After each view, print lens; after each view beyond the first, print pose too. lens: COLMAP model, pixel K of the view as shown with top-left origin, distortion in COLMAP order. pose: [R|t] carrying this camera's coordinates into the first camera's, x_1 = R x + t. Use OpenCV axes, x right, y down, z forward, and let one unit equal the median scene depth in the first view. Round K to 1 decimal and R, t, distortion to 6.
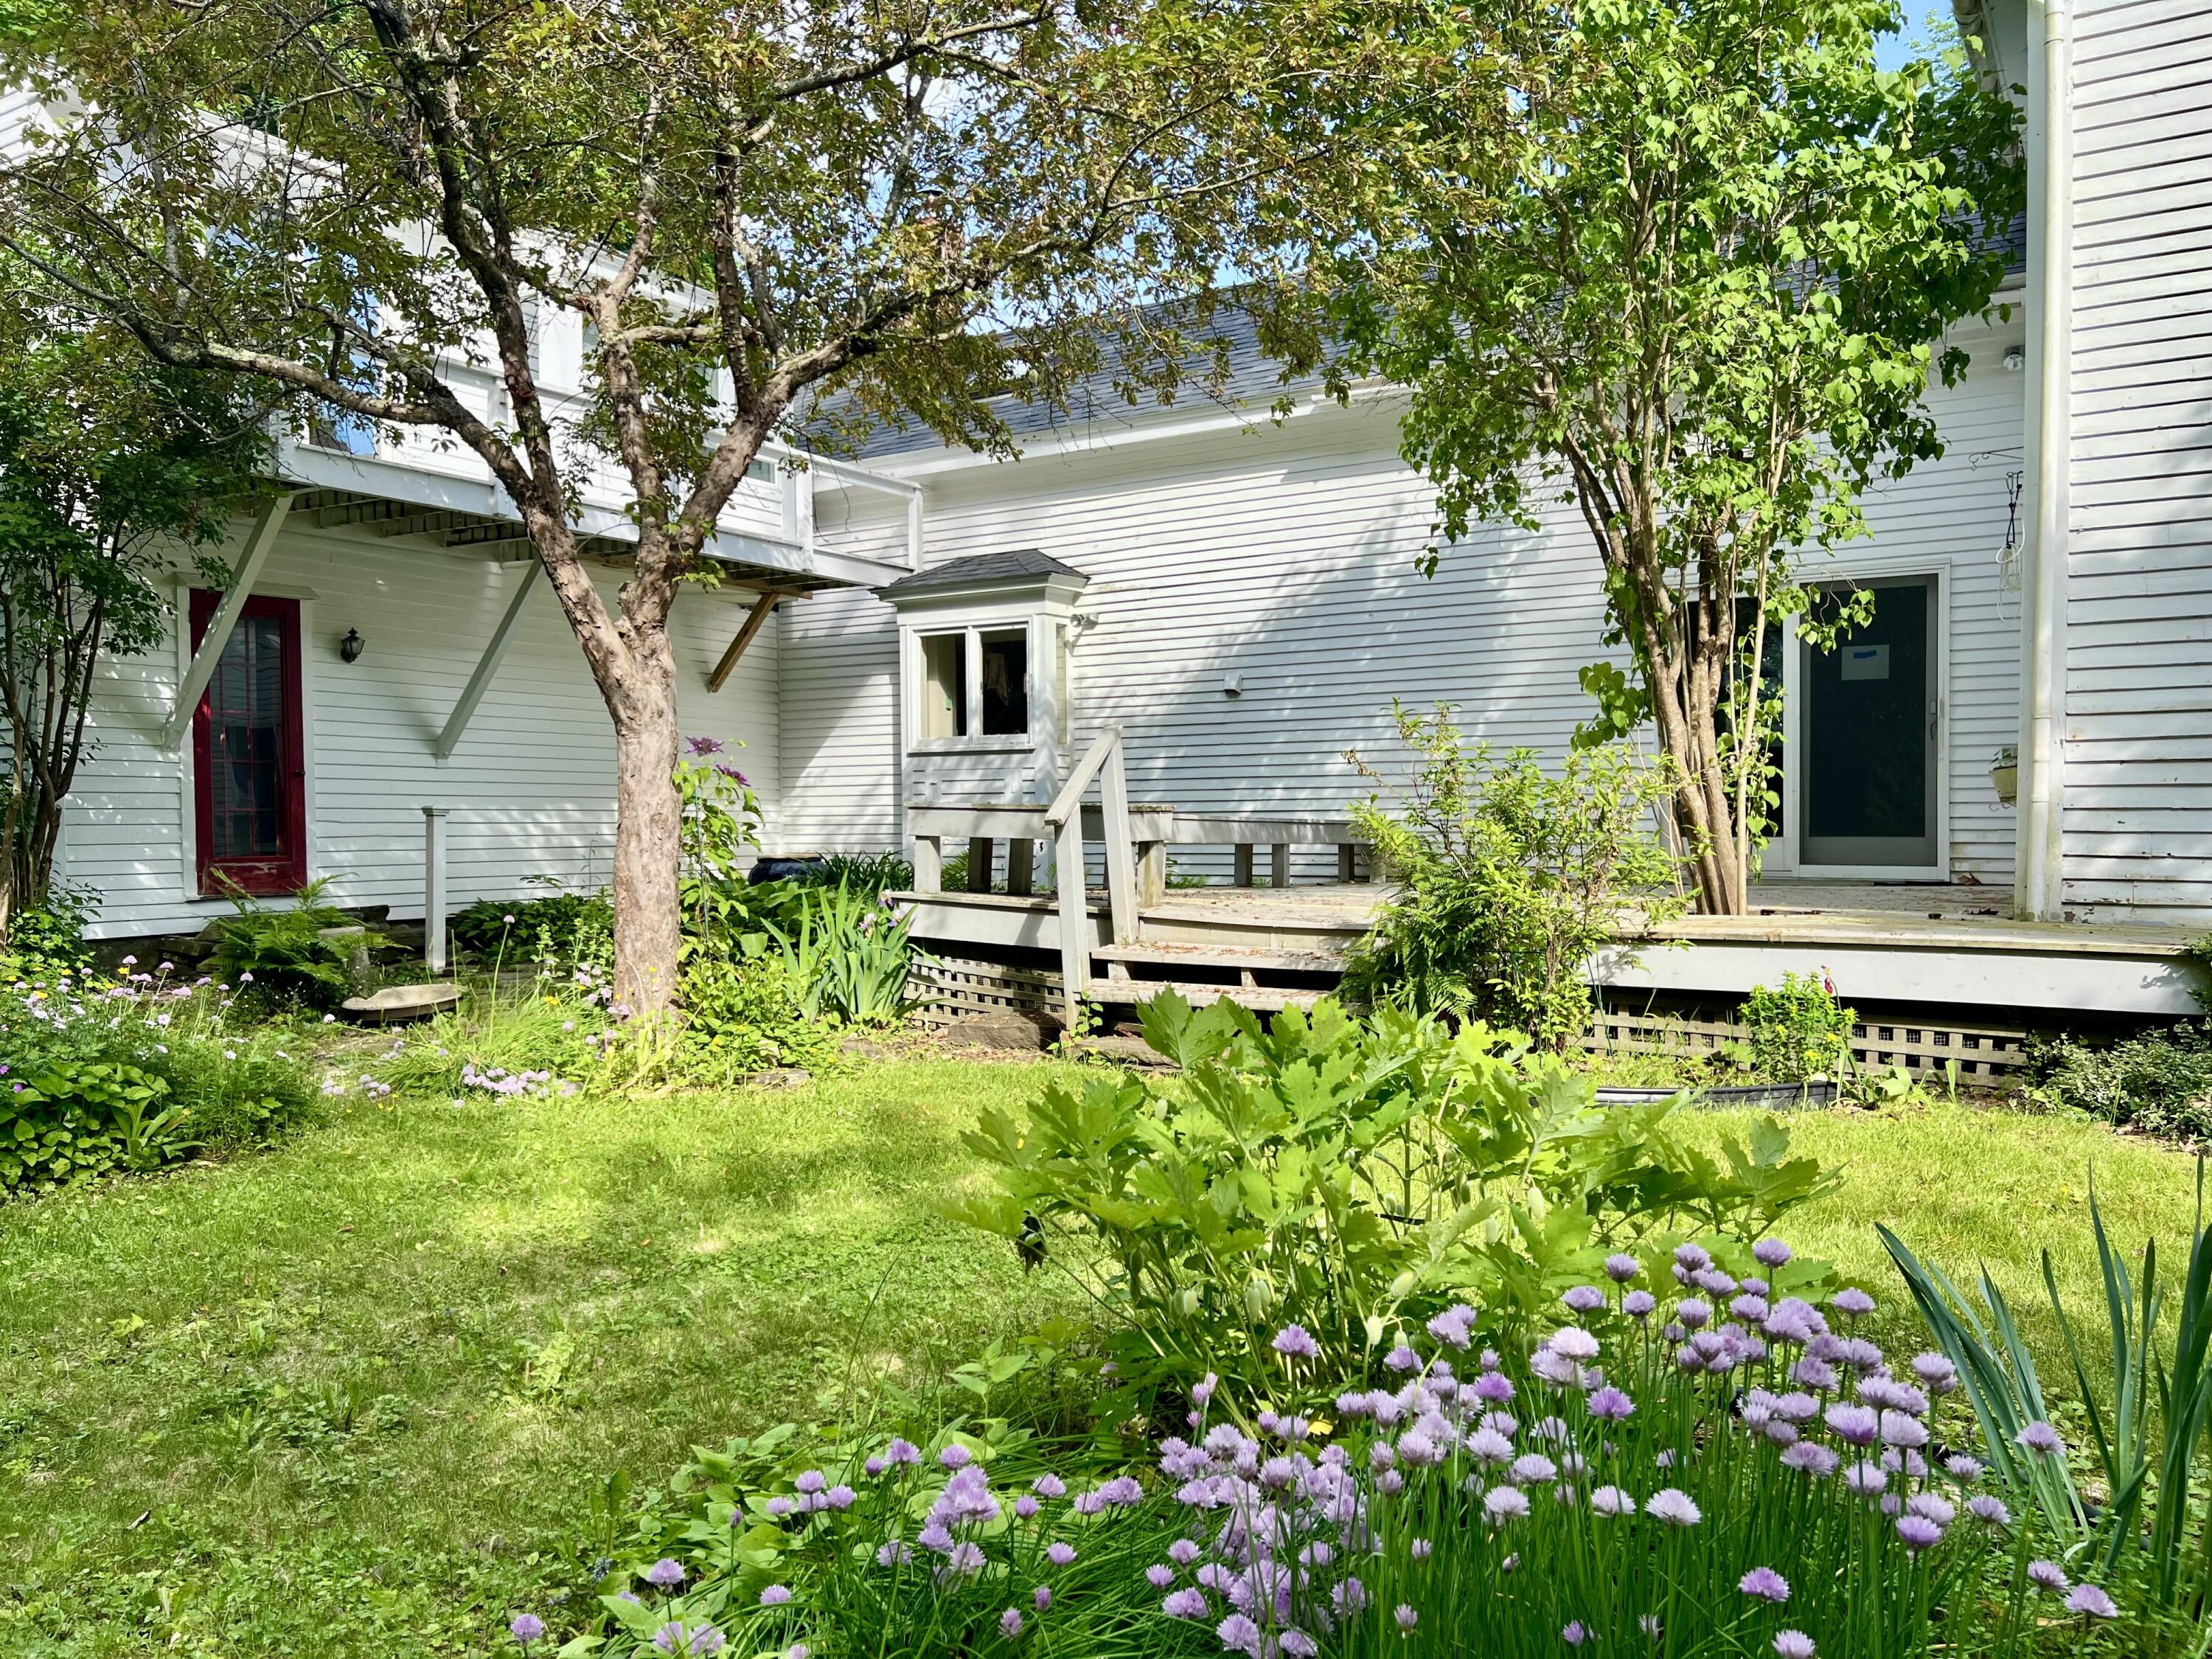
lens RADIAL K [[1663.2, 0, 1104.2], [0, 1663.2, 834.6], [0, 0, 1]] dist [0.035659, -0.041524]
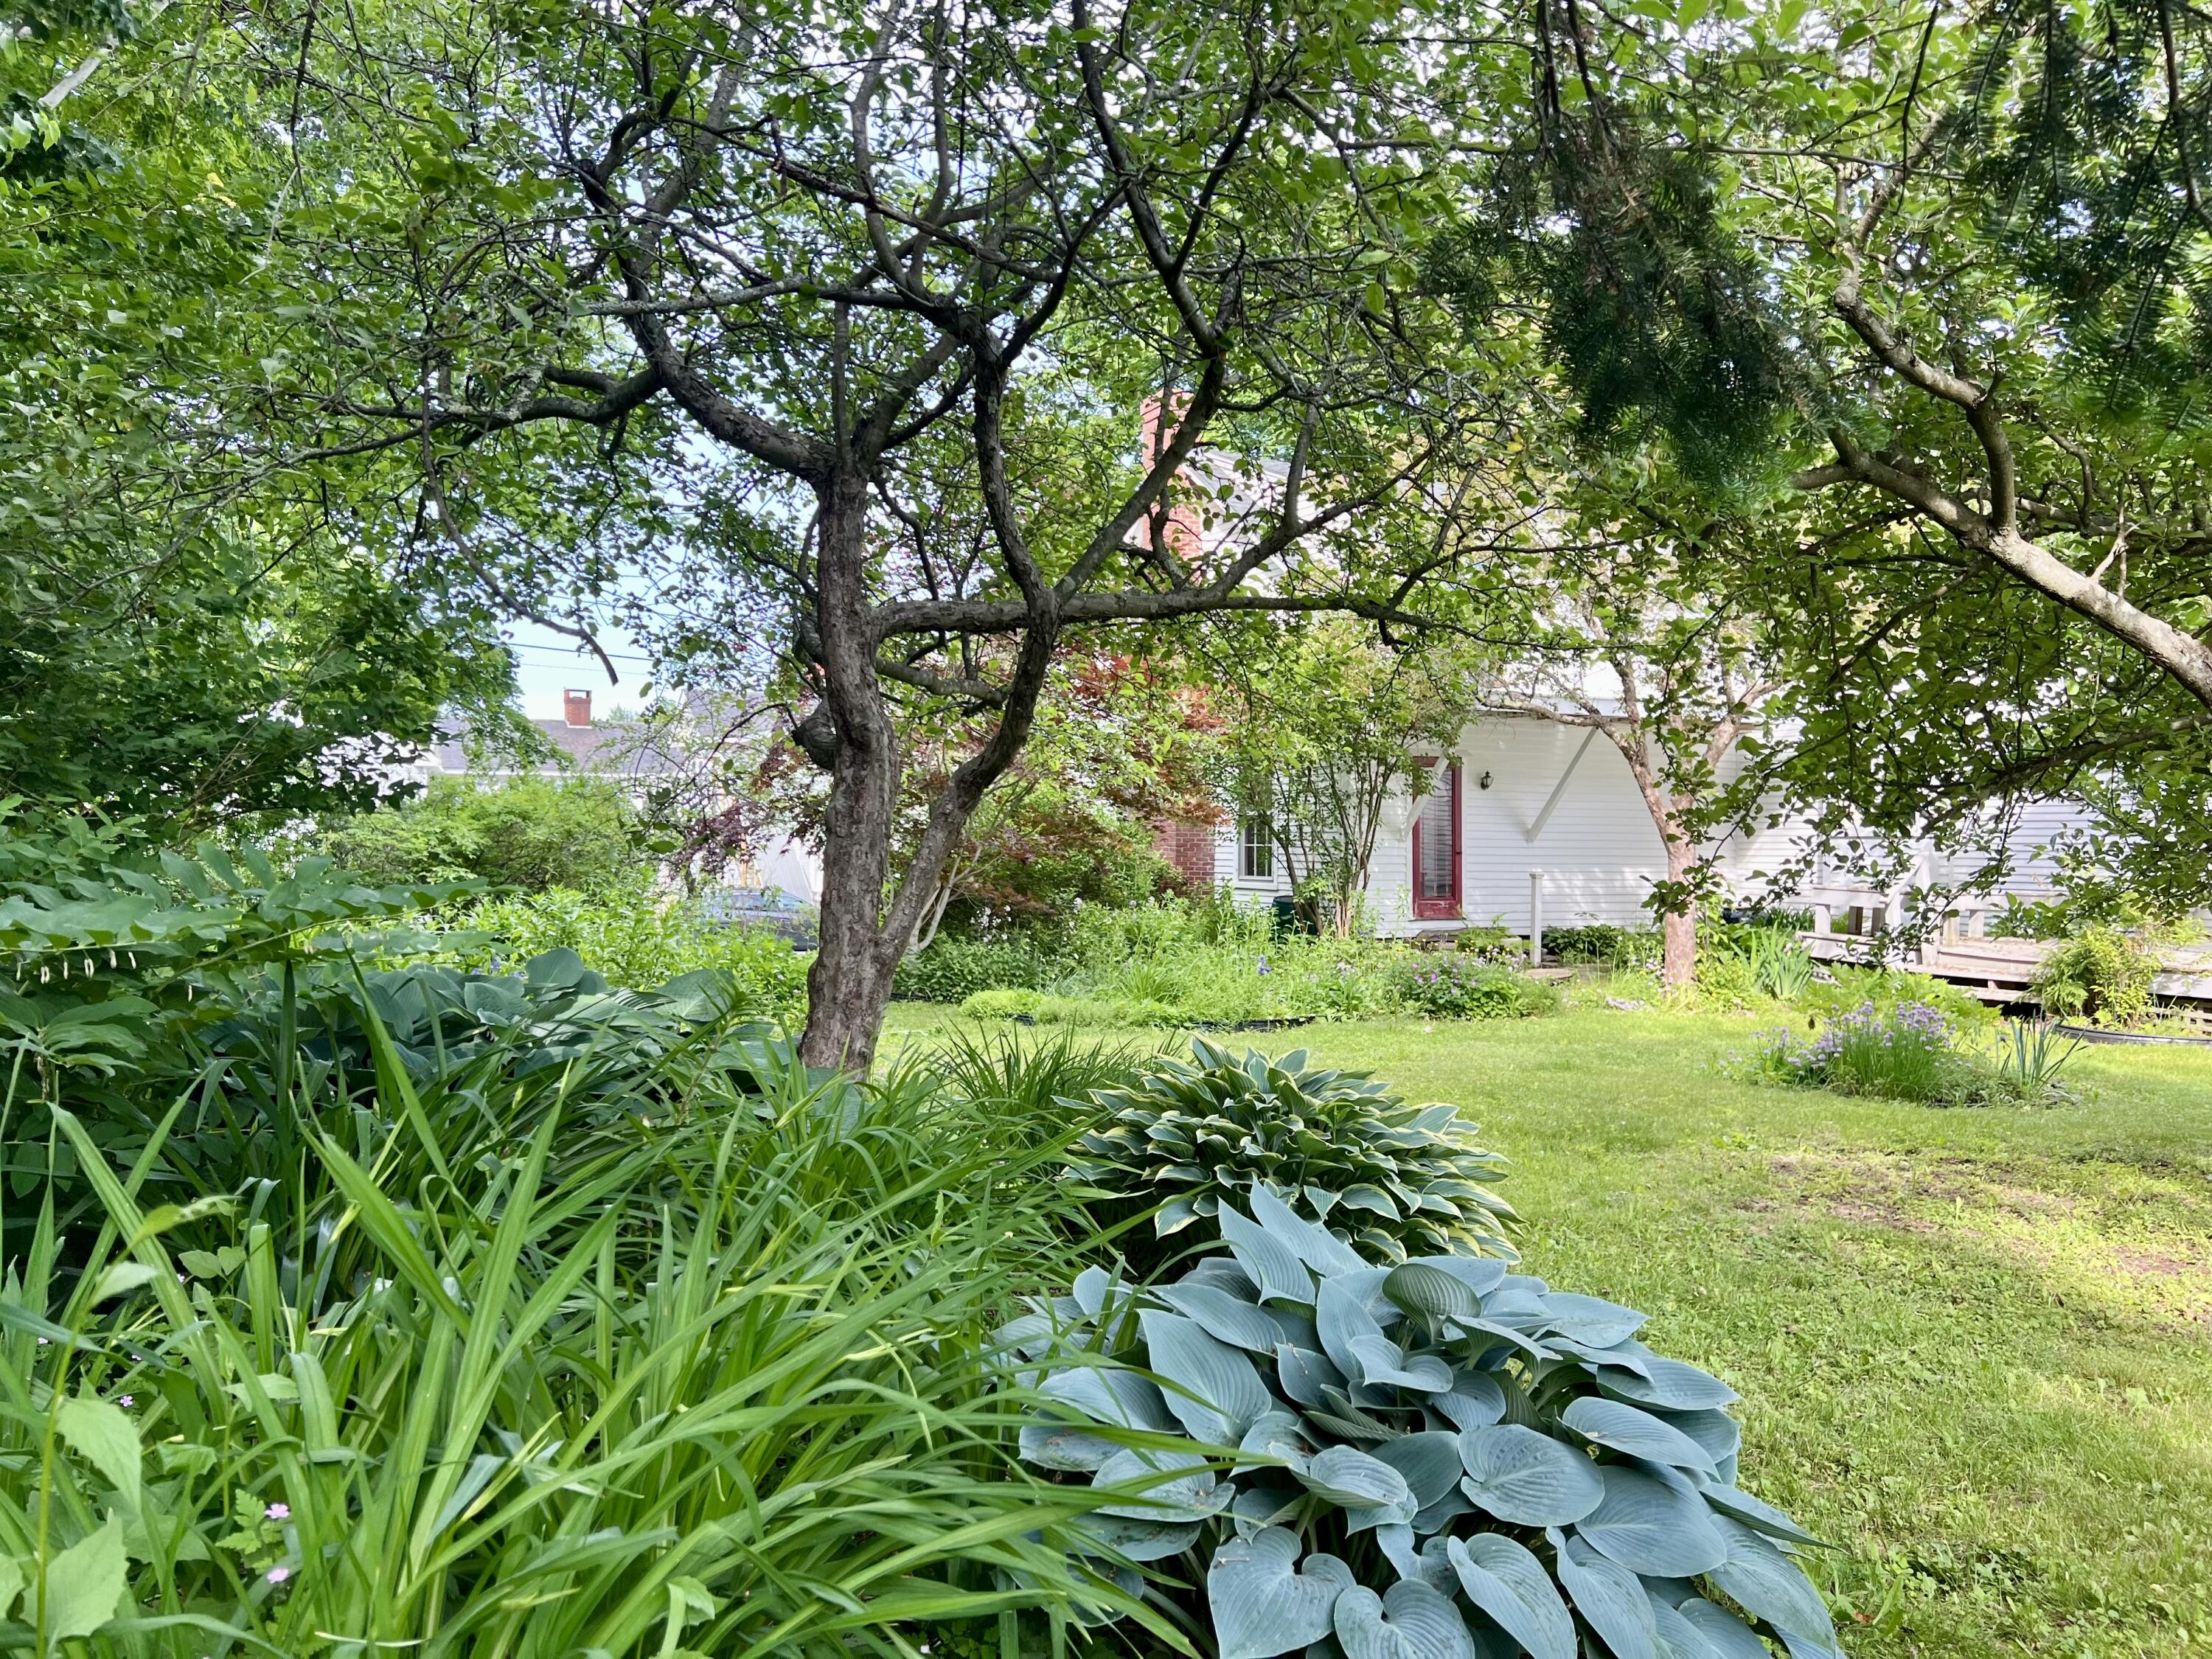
lens RADIAL K [[1663.2, 0, 1104.4], [0, 1663.2, 841.0], [0, 0, 1]] dist [0.035659, -0.041524]
pose [[0.854856, 0.014000, -0.518677, 0.183431], [-0.019180, 0.999805, -0.004624, -0.047074], [0.518511, 0.013901, 0.854958, -1.069080]]
